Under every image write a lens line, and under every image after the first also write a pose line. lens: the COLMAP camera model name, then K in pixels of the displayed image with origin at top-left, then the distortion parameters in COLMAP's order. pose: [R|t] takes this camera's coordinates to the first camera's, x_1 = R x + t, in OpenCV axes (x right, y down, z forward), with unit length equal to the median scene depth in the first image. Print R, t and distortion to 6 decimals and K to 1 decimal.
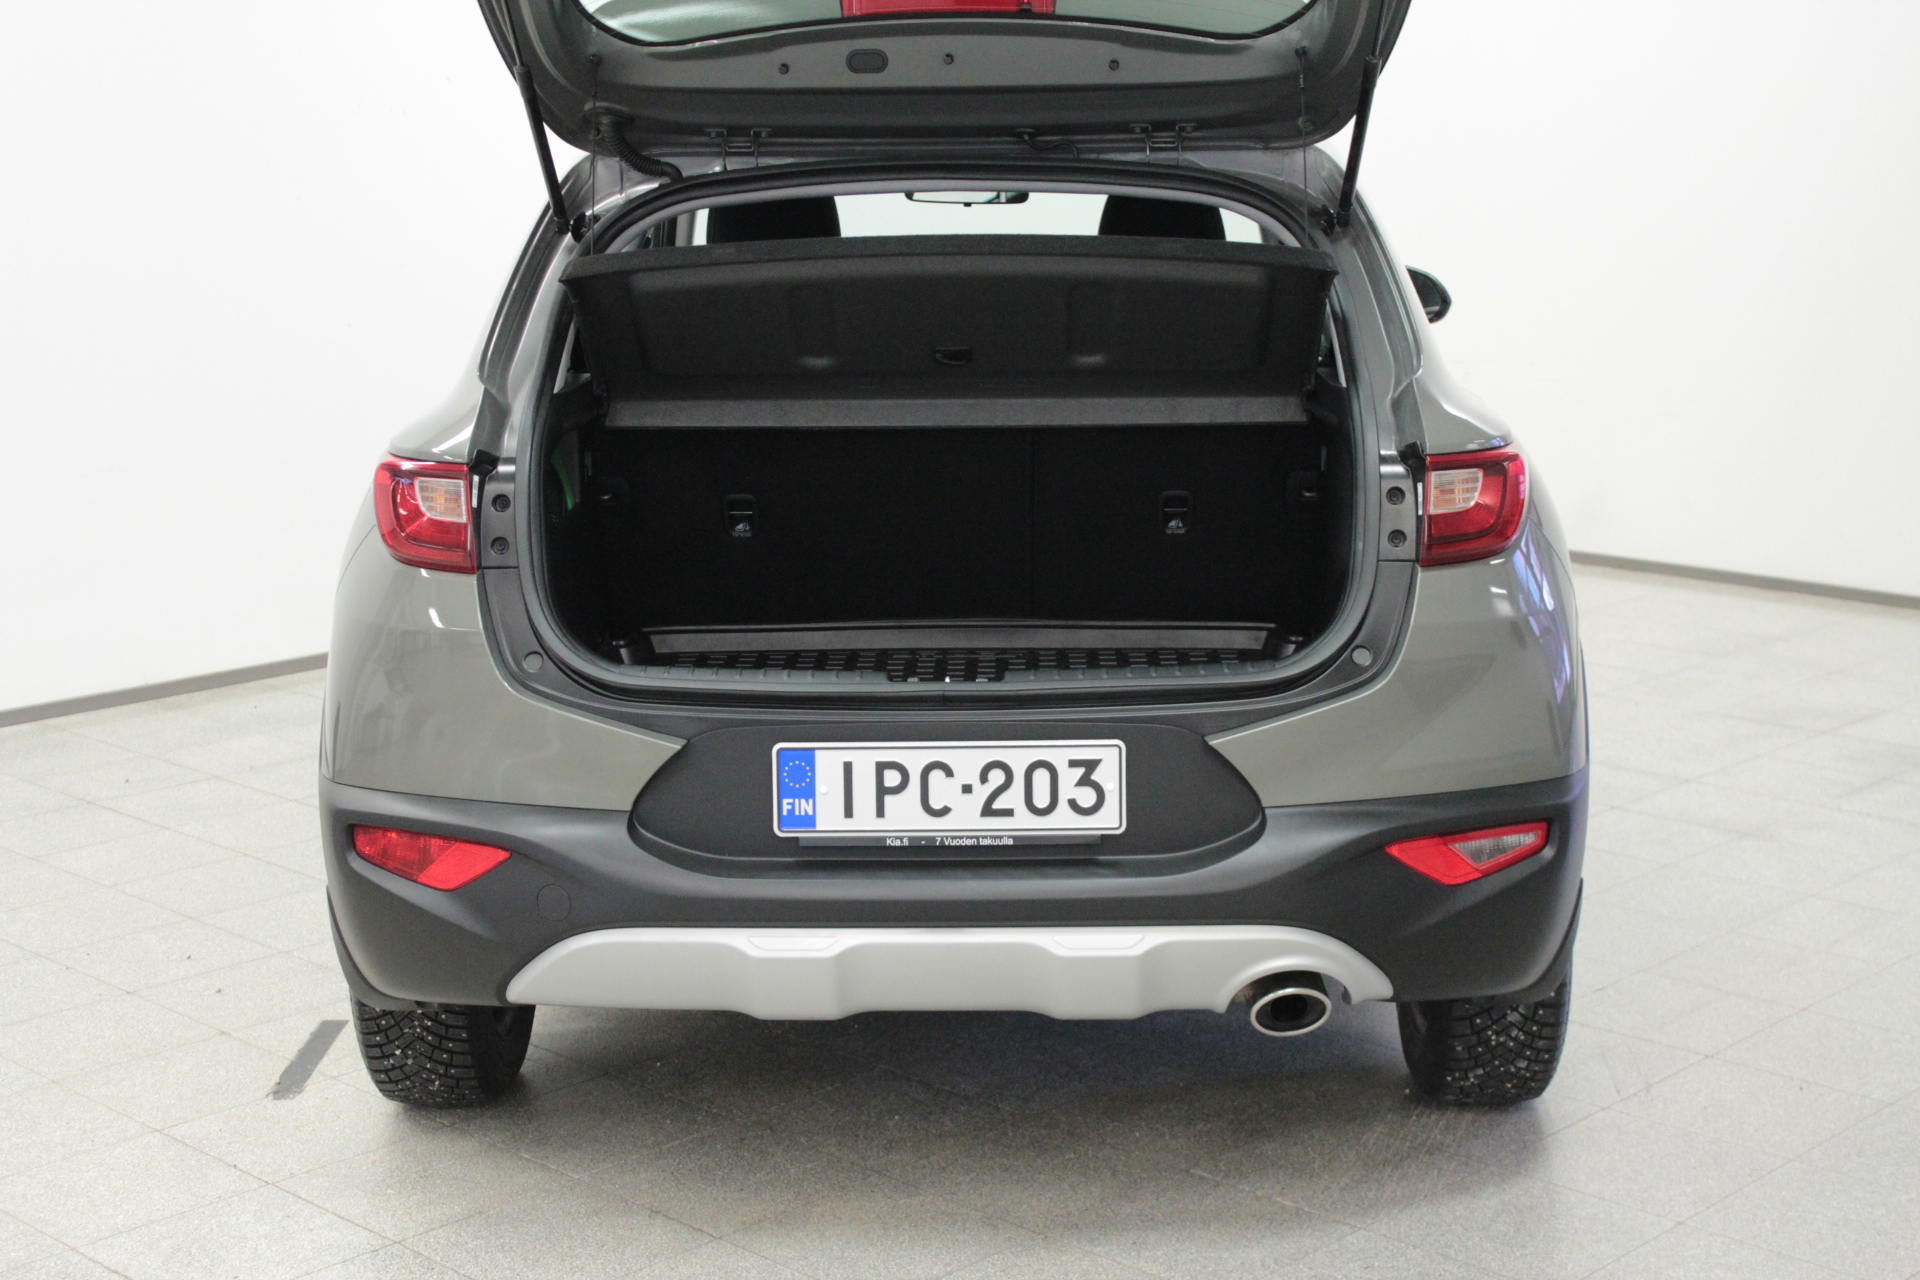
lens RADIAL K [[2900.7, 0, 957.1], [0, 2900.7, 688.2], [0, 0, 1]] dist [0.003670, -0.049501]
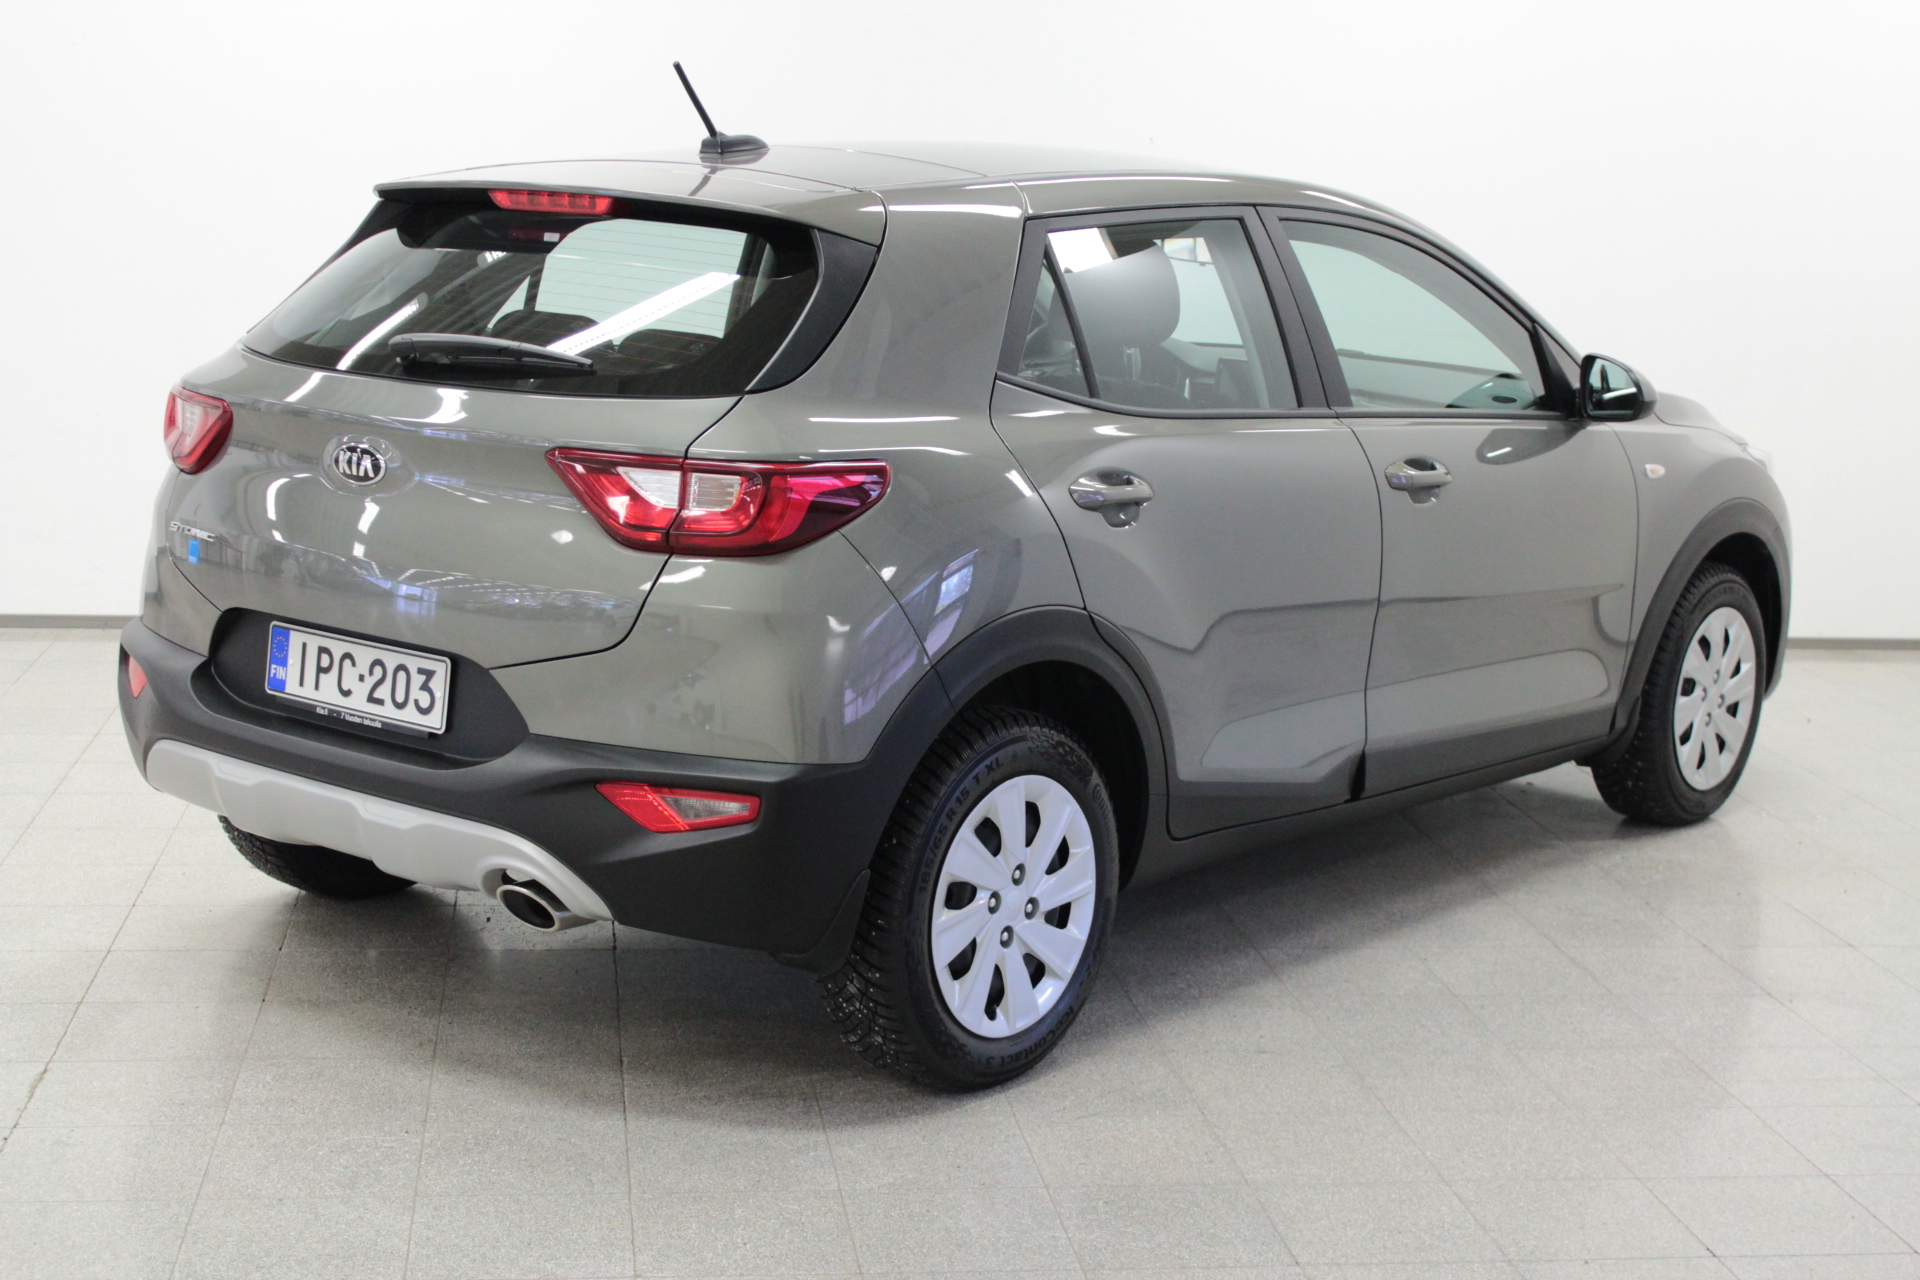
lens RADIAL K [[2900.7, 0, 957.1], [0, 2900.7, 688.2], [0, 0, 1]] dist [0.003670, -0.049501]
pose [[0.777181, 0.157215, -0.609322, 0.922988], [-0.169491, 0.984802, 0.037911, -0.049819], [0.606022, 0.073811, 0.792016, 0.151406]]
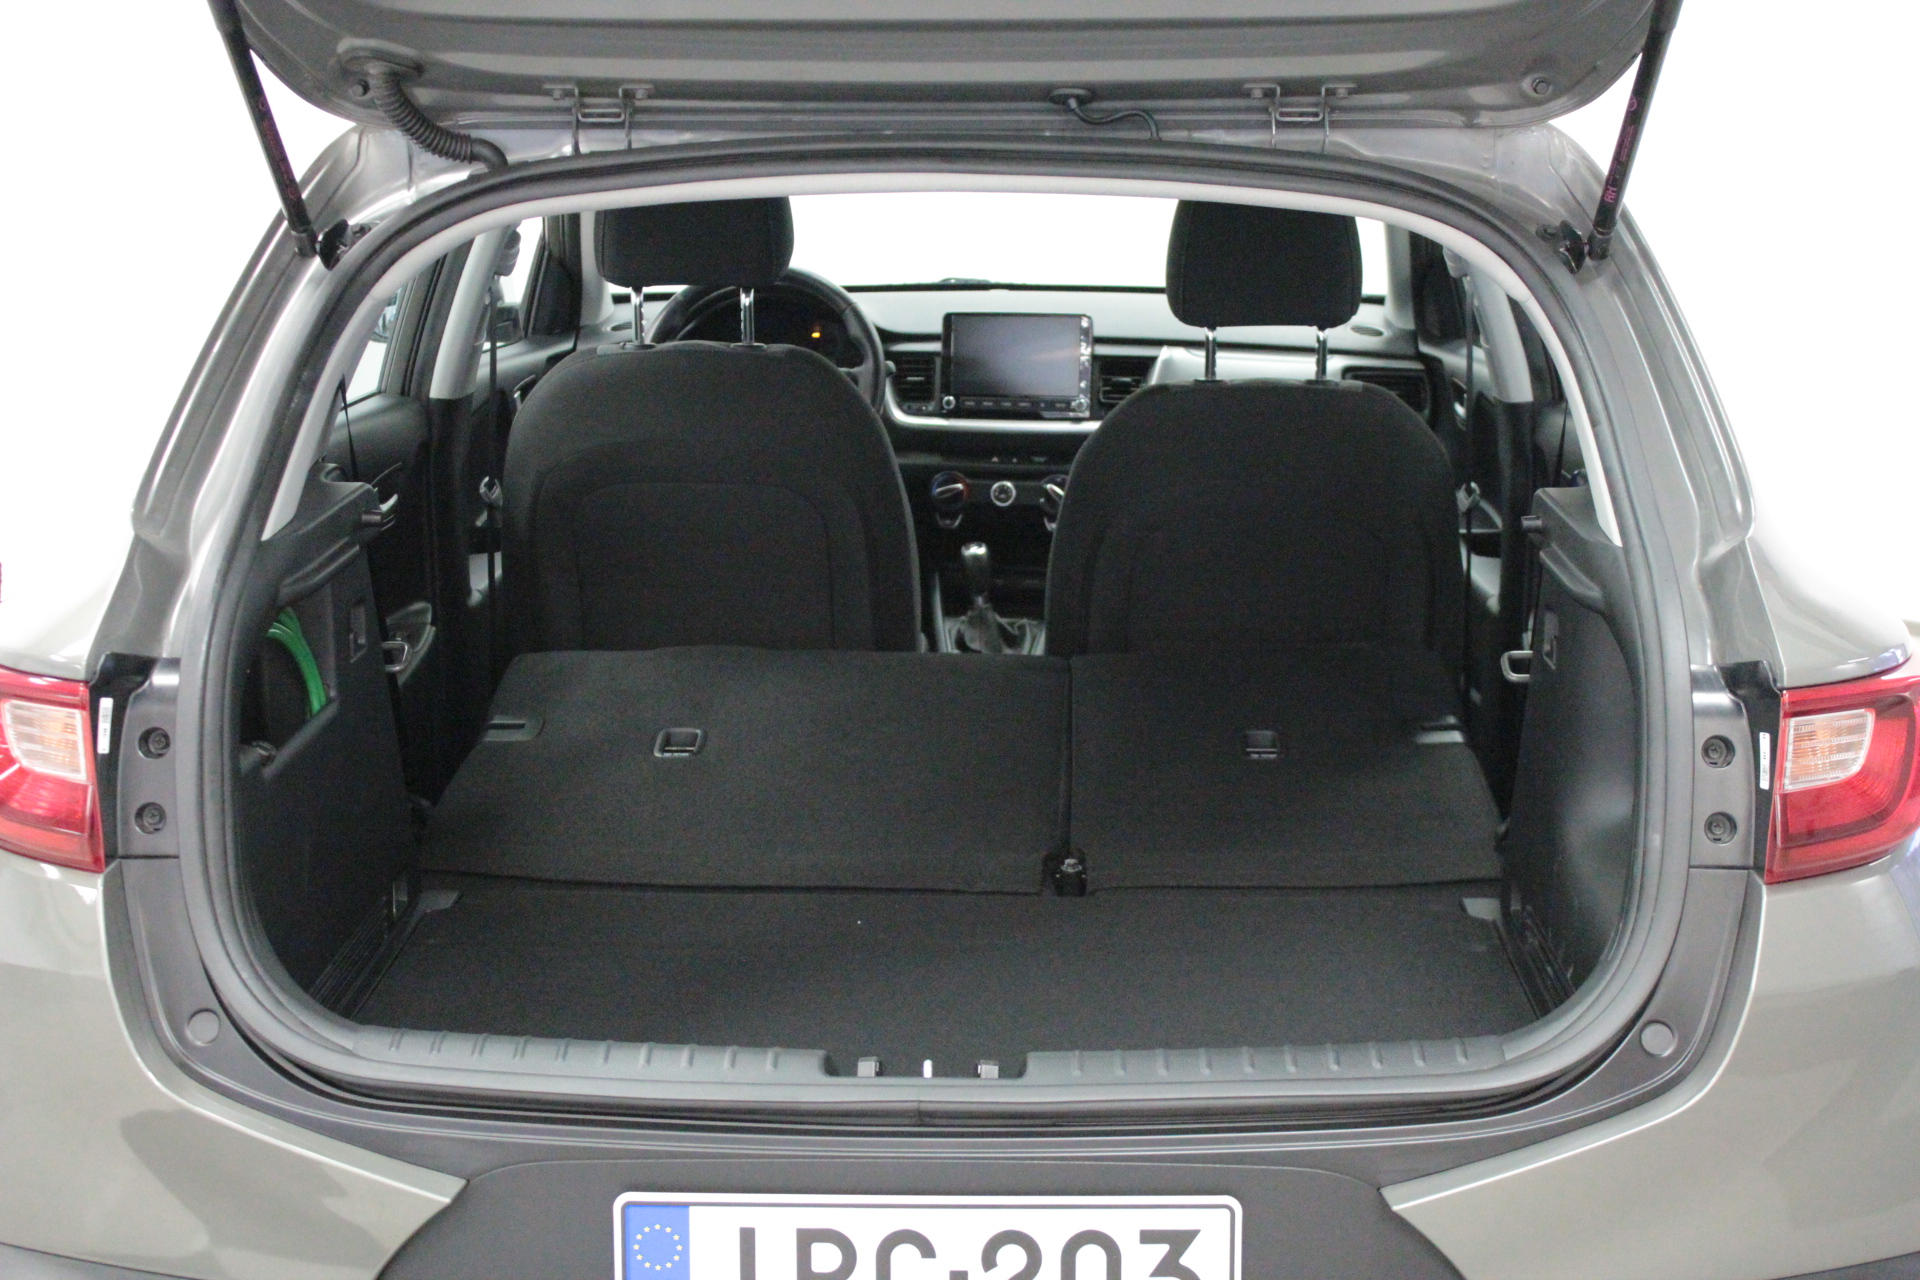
lens RADIAL K [[2900.7, 0, 957.1], [0, 2900.7, 688.2], [0, 0, 1]] dist [0.003670, -0.049501]
pose [[0.999920, 0.011070, -0.006095, 0.004977], [-0.010894, 0.999546, 0.028094, -0.090633], [0.006404, -0.028025, 0.999587, 0.418618]]
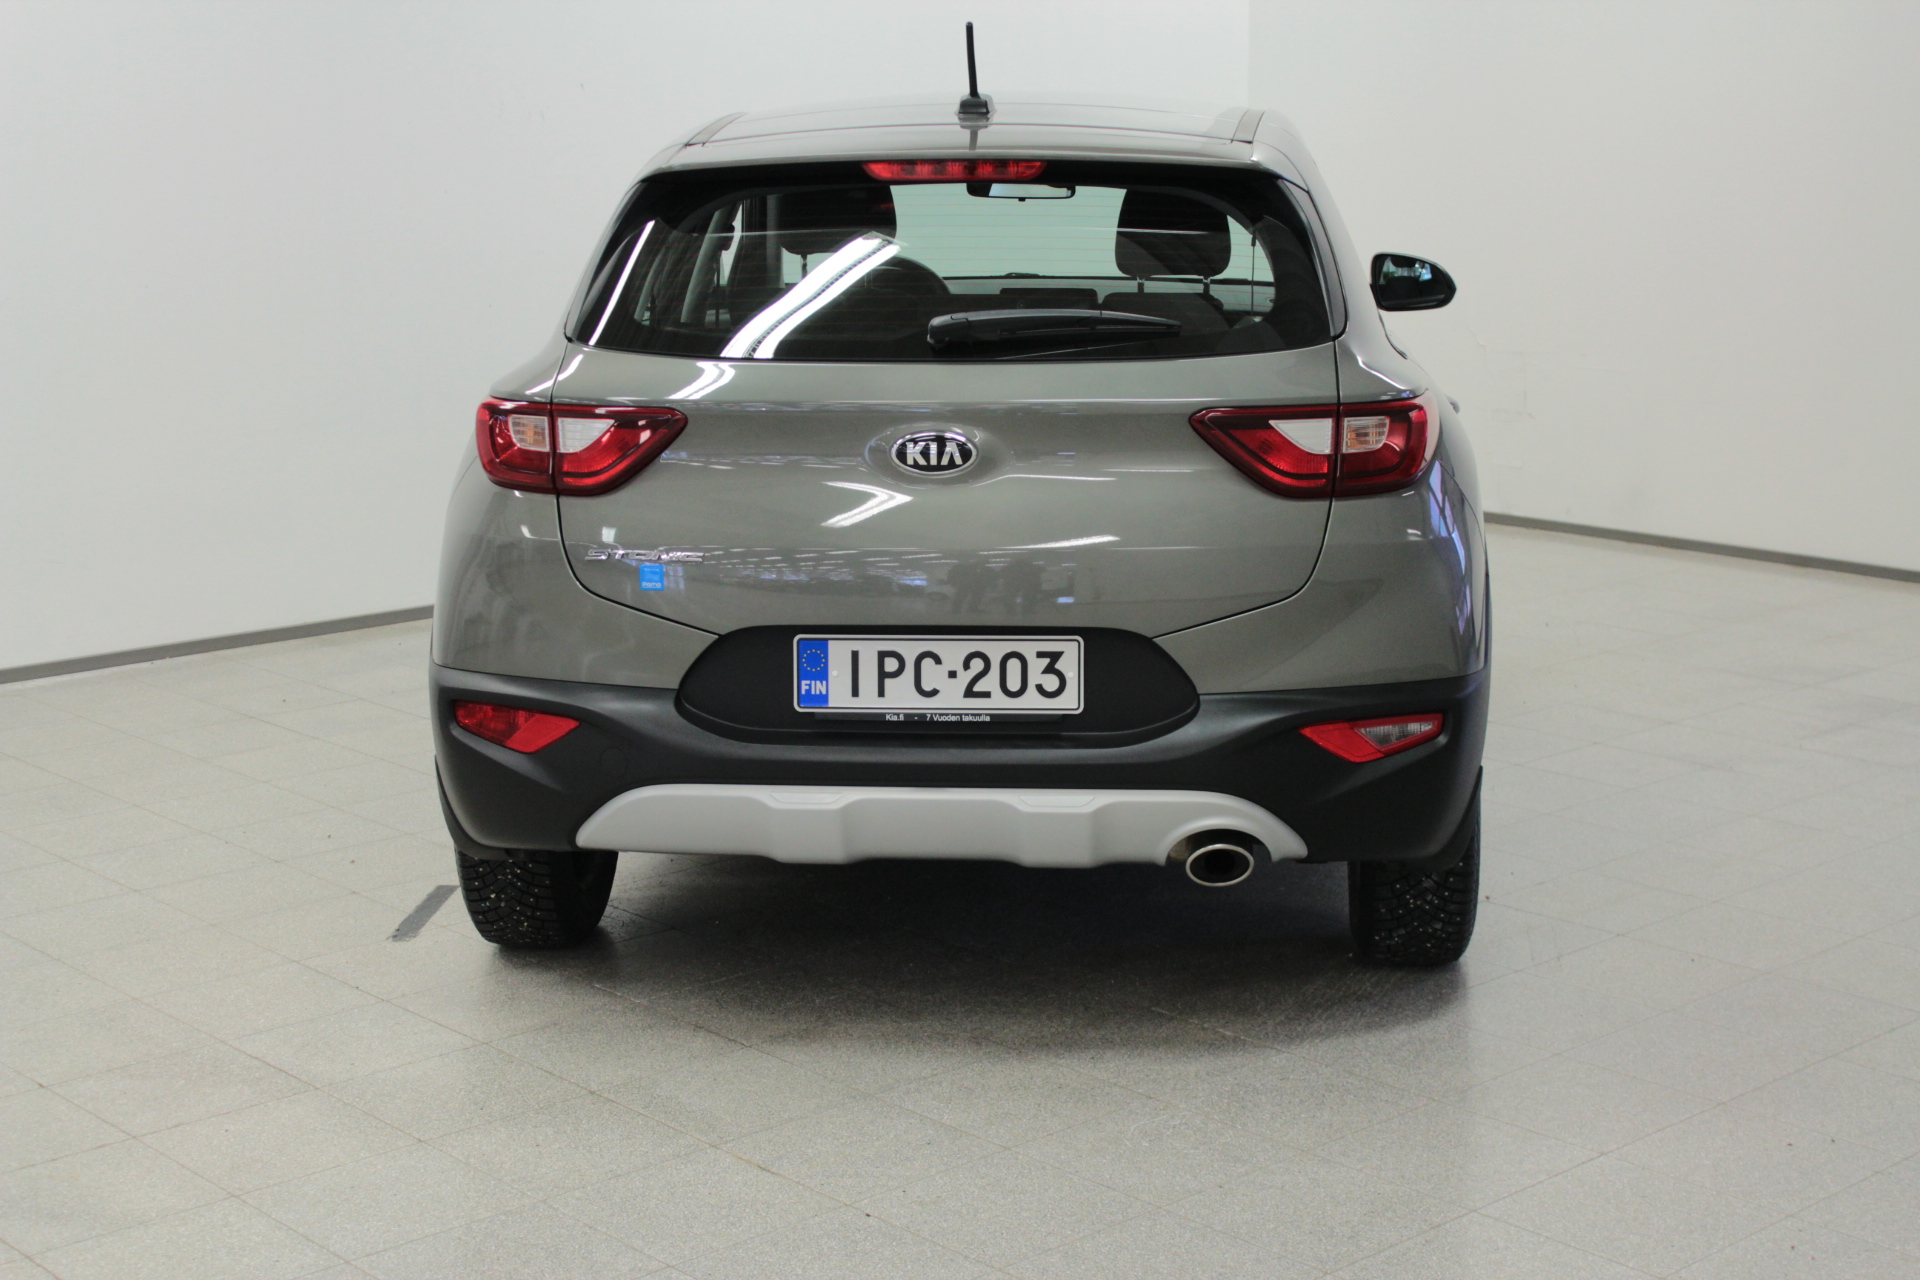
lens RADIAL K [[2900.7, 0, 957.1], [0, 2900.7, 688.2], [0, 0, 1]] dist [0.003670, -0.049501]
pose [[0.998304, 0.015588, -0.056087, 0.069733], [-0.015259, 0.999864, 0.006284, 0.031172], [0.056178, -0.005418, 0.998406, -0.200663]]
